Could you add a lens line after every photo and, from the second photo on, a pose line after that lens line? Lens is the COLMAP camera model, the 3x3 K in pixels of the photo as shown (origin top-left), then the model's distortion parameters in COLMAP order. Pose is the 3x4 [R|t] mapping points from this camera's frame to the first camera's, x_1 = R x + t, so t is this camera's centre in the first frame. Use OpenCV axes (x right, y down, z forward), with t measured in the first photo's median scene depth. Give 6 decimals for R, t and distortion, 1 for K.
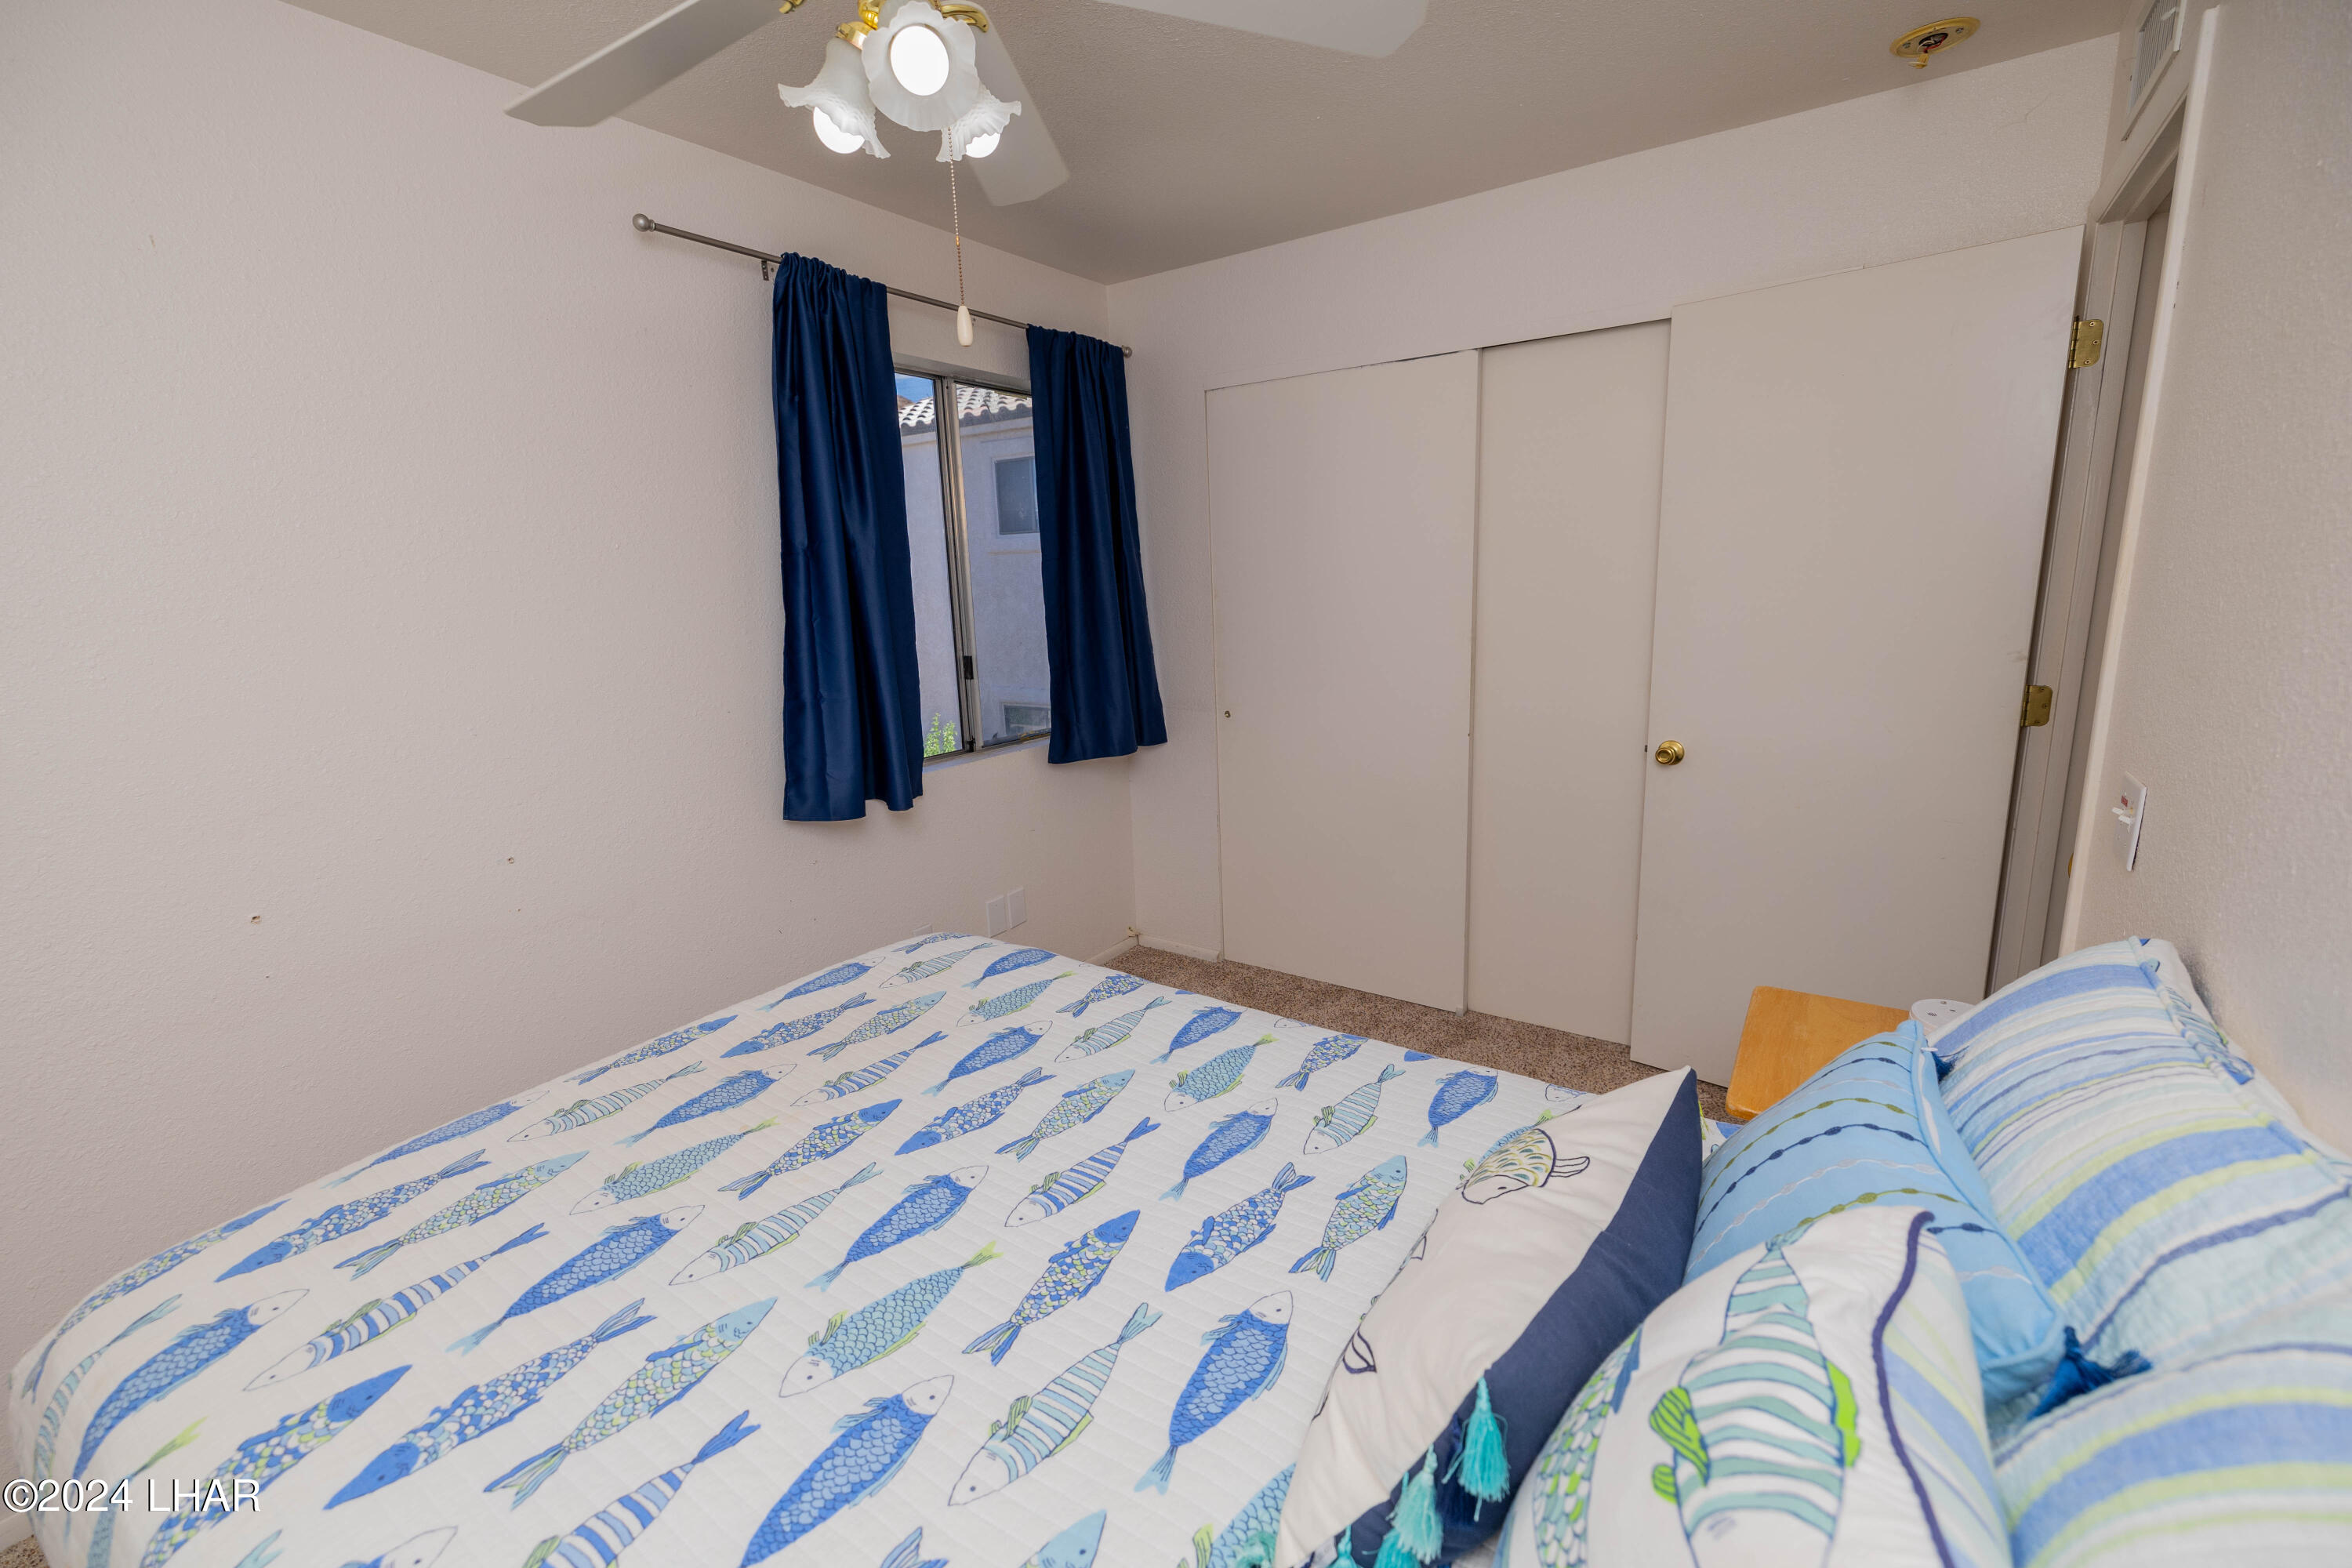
lens RADIAL K [[988.2, 0, 1168.8], [0, 988.2, 781.0], [0, 0, 1]] dist [-0.003418, -0.000283]
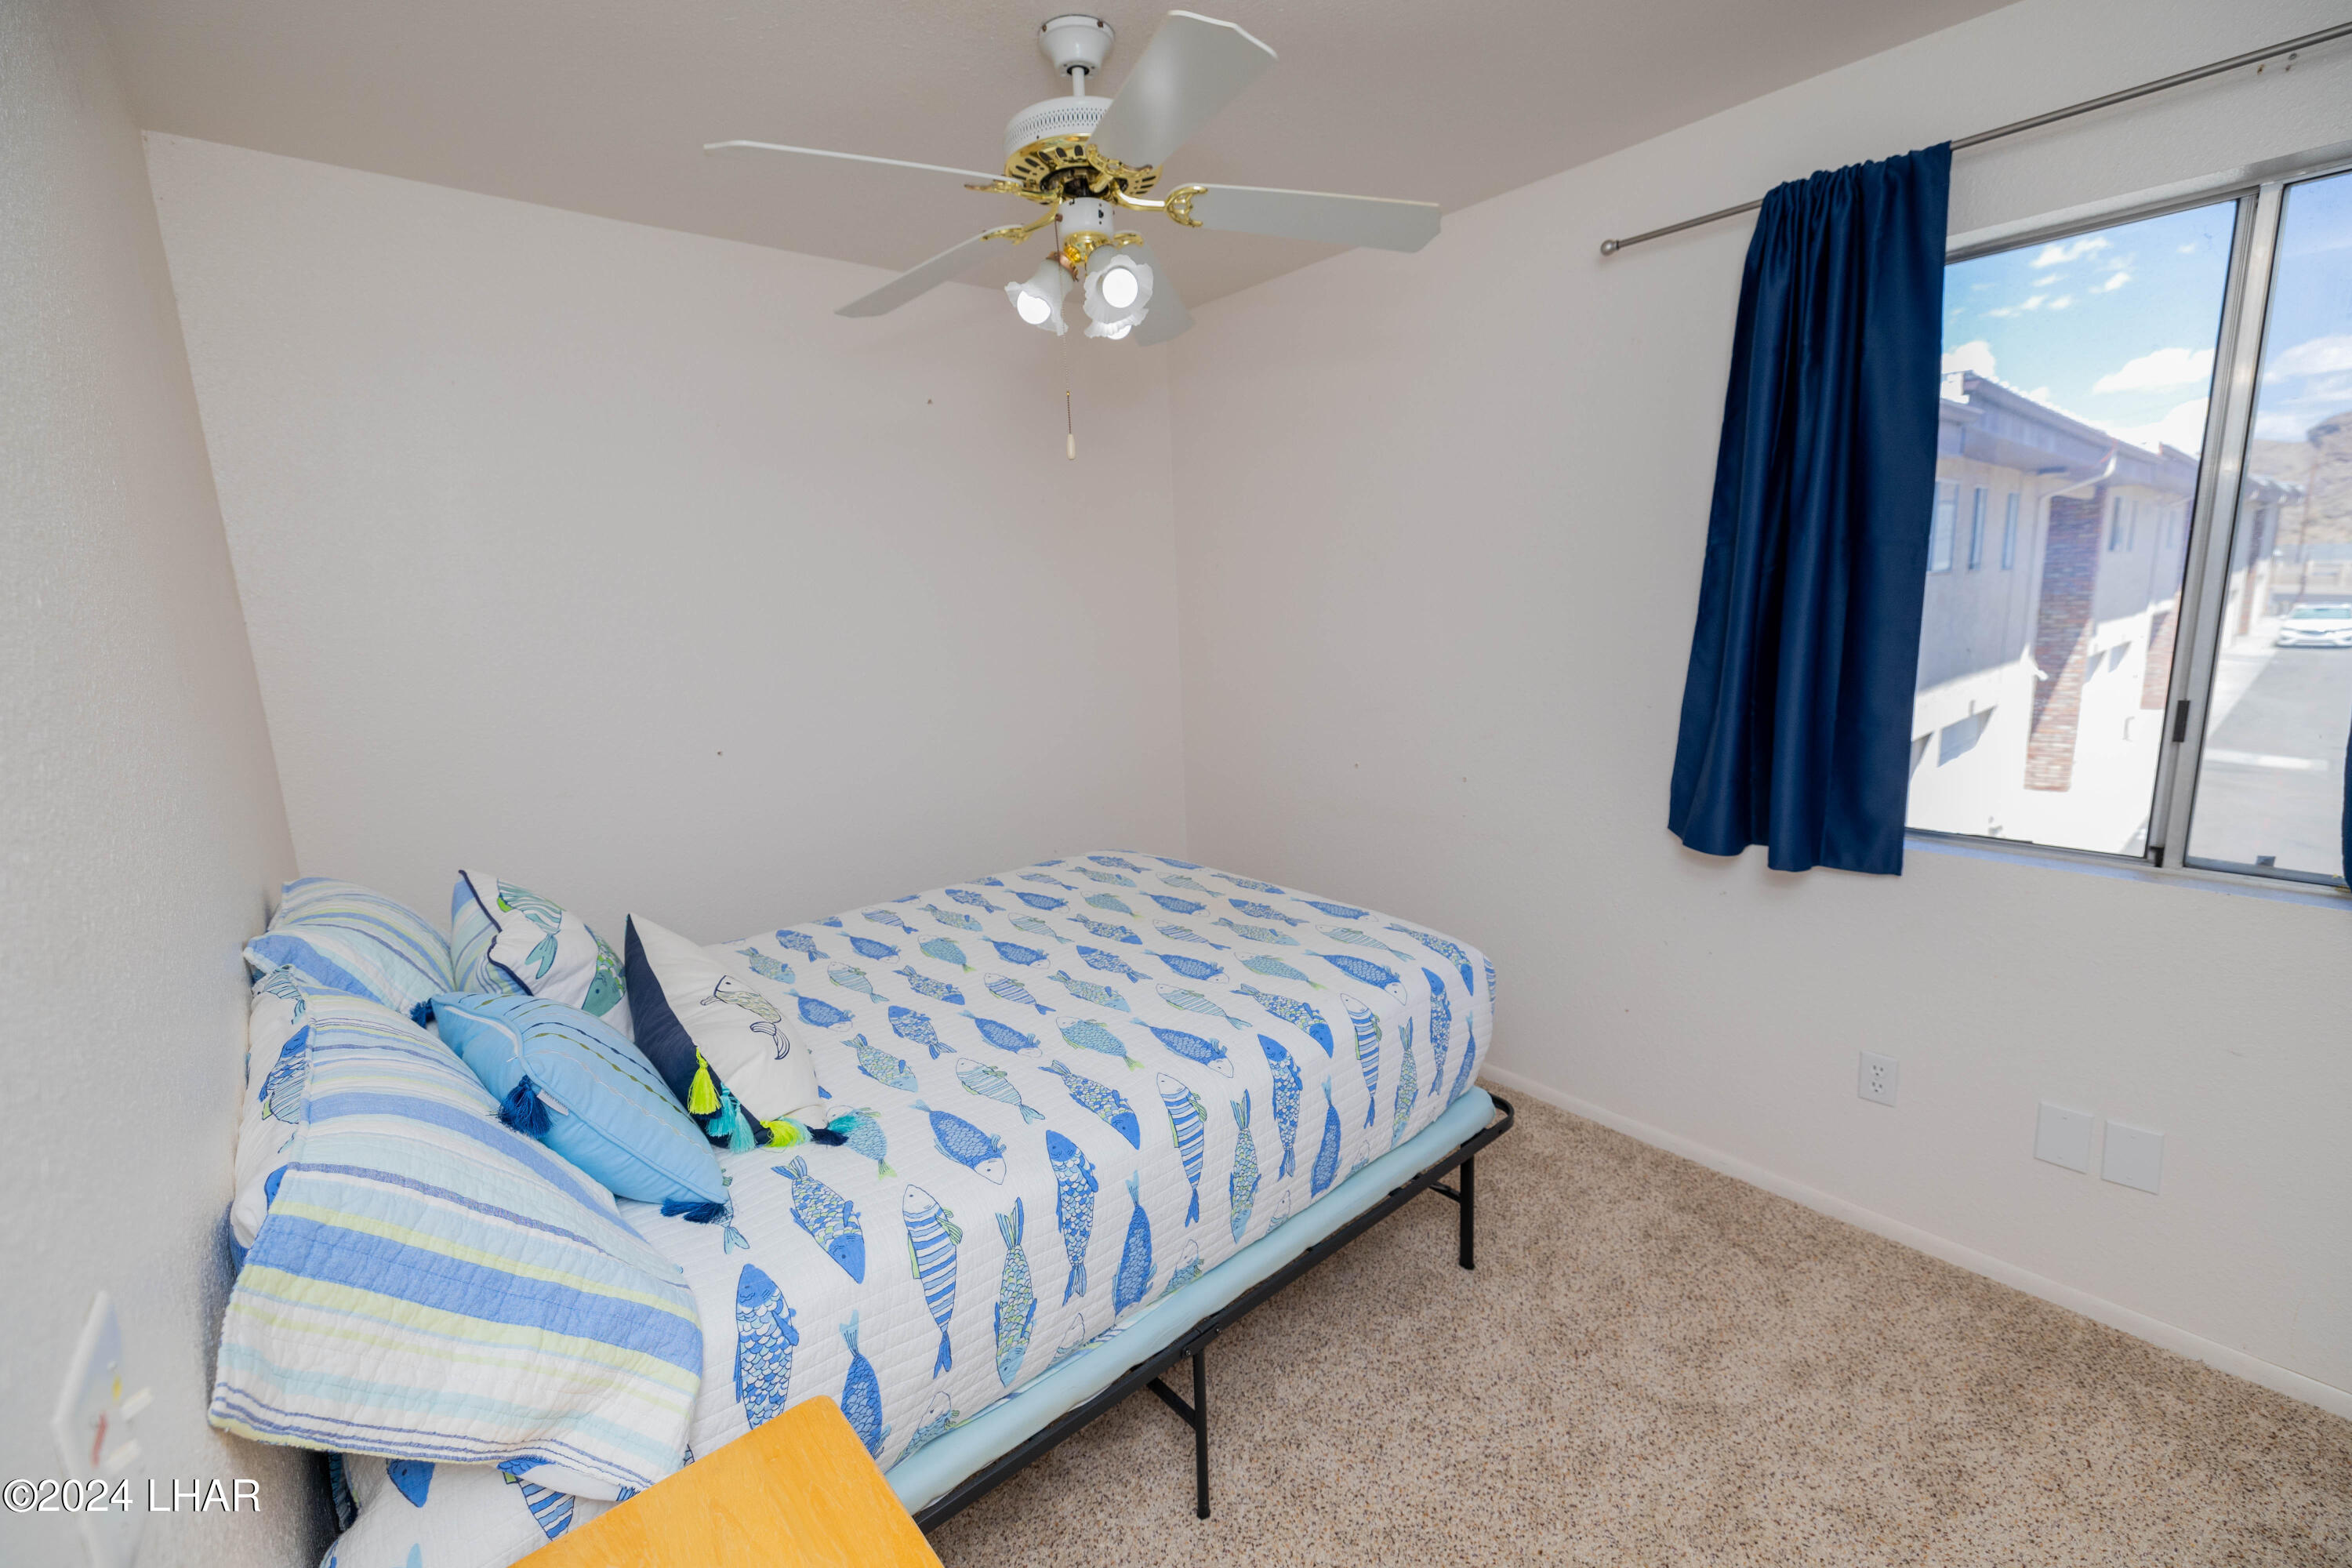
lens RADIAL K [[988.2, 0, 1171.2], [0, 988.2, 779.0], [0, 0, 1]] dist [-0.003418, -0.000283]
pose [[-0.273195, 0.217227, -0.937111, 1.129972], [-0.145993, 0.953522, 0.263593, -0.341661], [0.950816, 0.208824, -0.228784, 1.389557]]
